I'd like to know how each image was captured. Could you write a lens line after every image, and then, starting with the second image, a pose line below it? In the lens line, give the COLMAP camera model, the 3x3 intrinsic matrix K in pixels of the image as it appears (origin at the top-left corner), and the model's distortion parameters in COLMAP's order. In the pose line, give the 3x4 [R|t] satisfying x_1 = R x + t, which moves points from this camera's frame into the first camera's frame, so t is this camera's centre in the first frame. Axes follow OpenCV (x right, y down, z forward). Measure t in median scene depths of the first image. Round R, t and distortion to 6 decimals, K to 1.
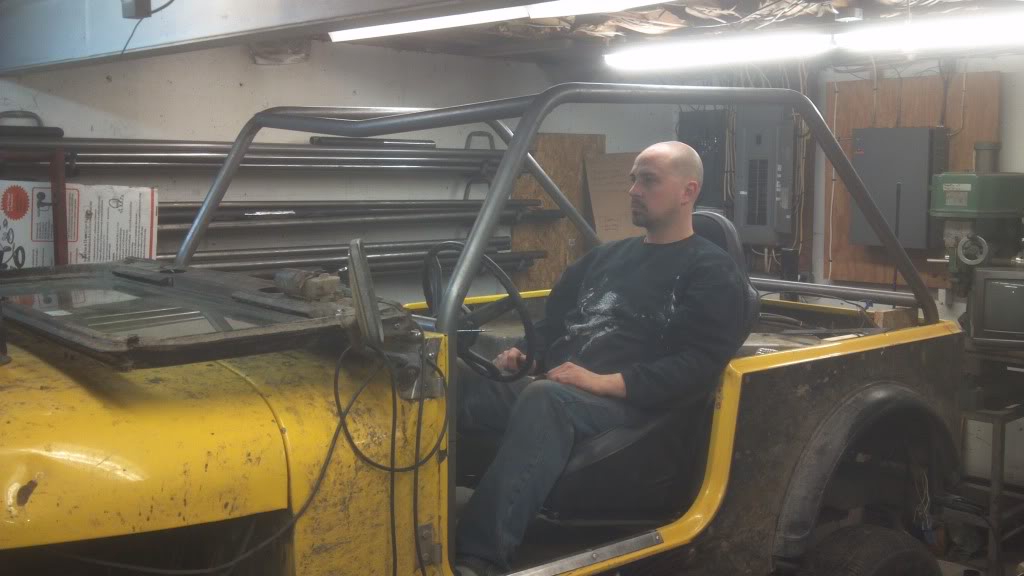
lens RADIAL K [[1080.4, 0, 499.0], [0, 1080.4, 266.0], [0, 0, 1]] dist [-0.017054, 0.000000]
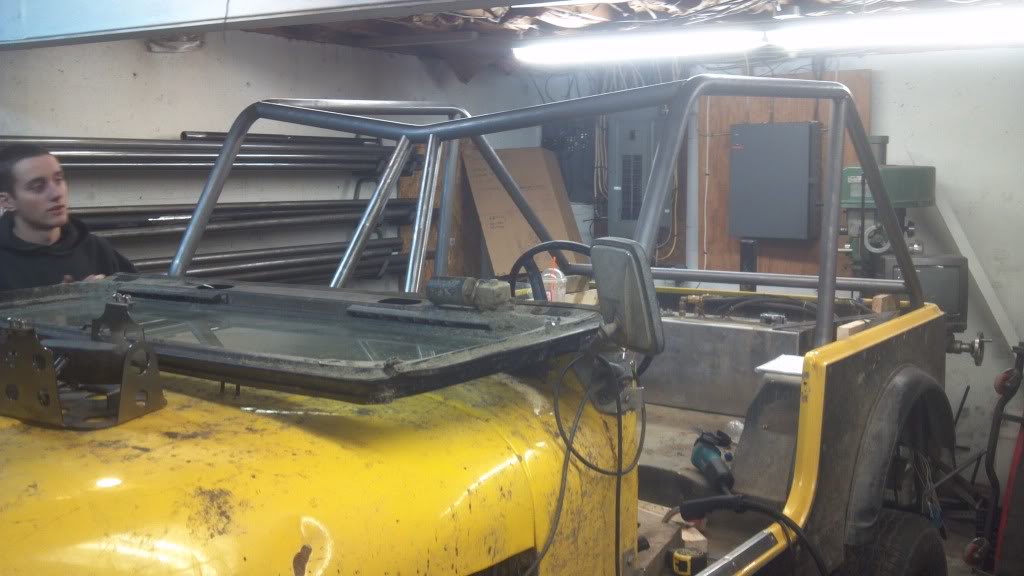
lens RADIAL K [[1080.4, 0, 509.6], [0, 1080.4, 268.8], [0, 0, 1]] dist [-0.017054, 0.000000]
pose [[0.967655, -0.034632, 0.249890, -0.195471], [0.034103, 0.999398, 0.006447, -0.003568], [-0.249963, 0.002283, 0.968253, 0.070356]]
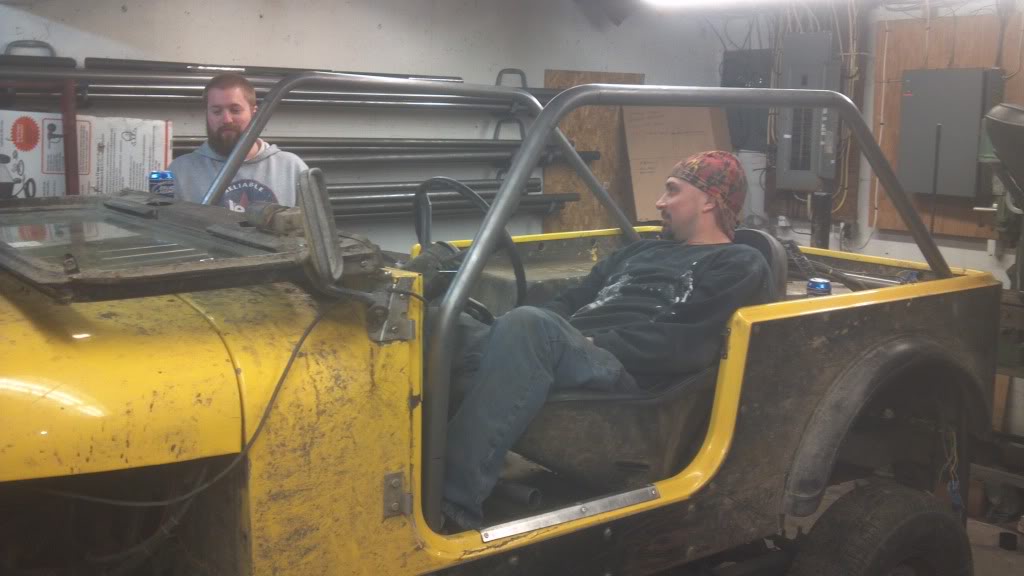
lens RADIAL K [[1080.4, 0, 498.4], [0, 1080.4, 265.8], [0, 0, 1]] dist [-0.017054, 0.000000]
pose [[0.998421, 0.019364, -0.052736, 0.034883], [-0.016669, 0.998557, 0.051055, 0.003965], [0.053648, -0.050095, 0.997303, 0.034379]]
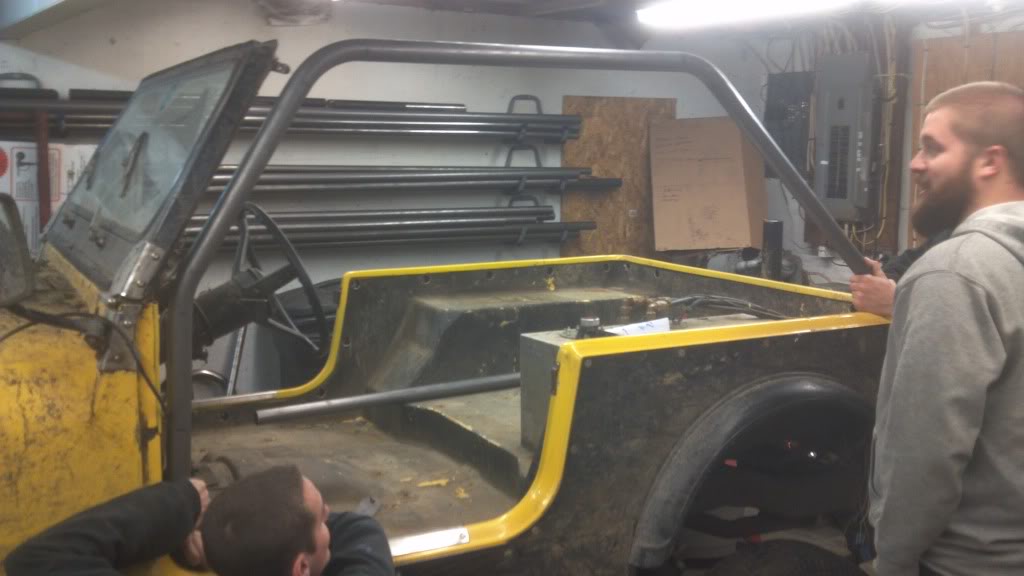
lens RADIAL K [[1078.1, 0, 525.5], [0, 1078.1, 271.3], [0, 0, 1]] dist [-0.000598, 0.000000]
pose [[0.984241, 0.025618, -0.174968, 0.214589], [-0.020464, 0.999304, 0.031197, 0.001718], [0.175646, -0.027125, 0.984080, 0.080719]]
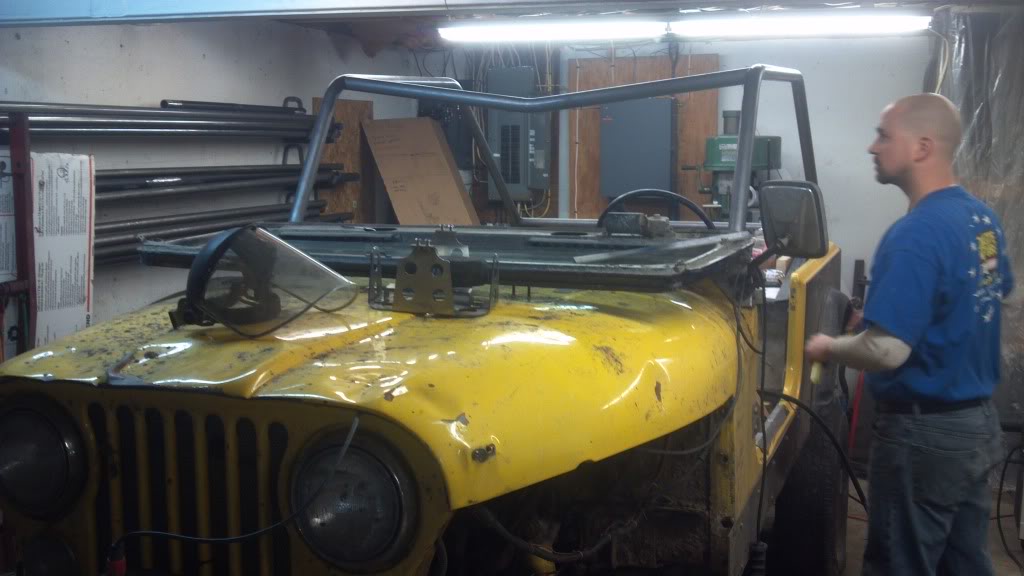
lens RADIAL K [[1080.4, 0, 509.5], [0, 1080.4, 285.1], [0, 0, 1]] dist [-0.017054, 0.000000]
pose [[0.877525, -0.071148, 0.474224, -0.471630], [0.049345, 0.997080, 0.058283, 0.003777], [-0.476986, -0.027744, 0.878473, -0.000712]]
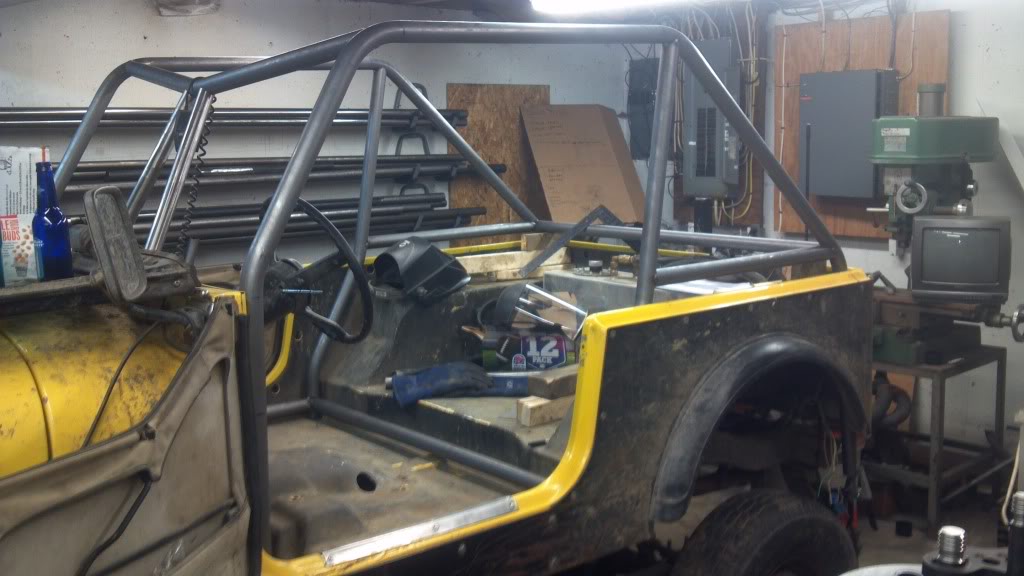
lens RADIAL K [[1080.4, 0, 510.1], [0, 1080.4, 280.4], [0, 0, 1]] dist [-0.017054, 0.000000]
pose [[0.999800, -0.019905, 0.001930, 0.090568], [0.019787, 0.998604, 0.048966, 0.006744], [-0.002902, -0.048918, 0.998799, 0.043330]]
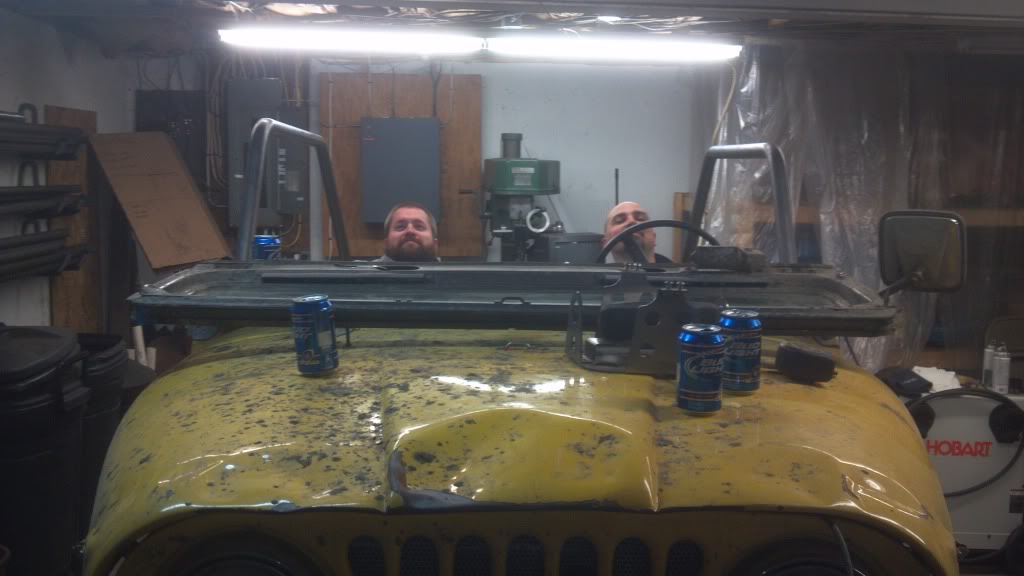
lens RADIAL K [[1080.4, 0, 508.1], [0, 1080.4, 309.9], [0, 0, 1]] dist [-0.017054, 0.000000]
pose [[0.629257, -0.100696, 0.770647, -0.624289], [0.058943, 0.994899, 0.081869, -0.017630], [-0.774959, -0.006092, 0.631982, 0.258836]]
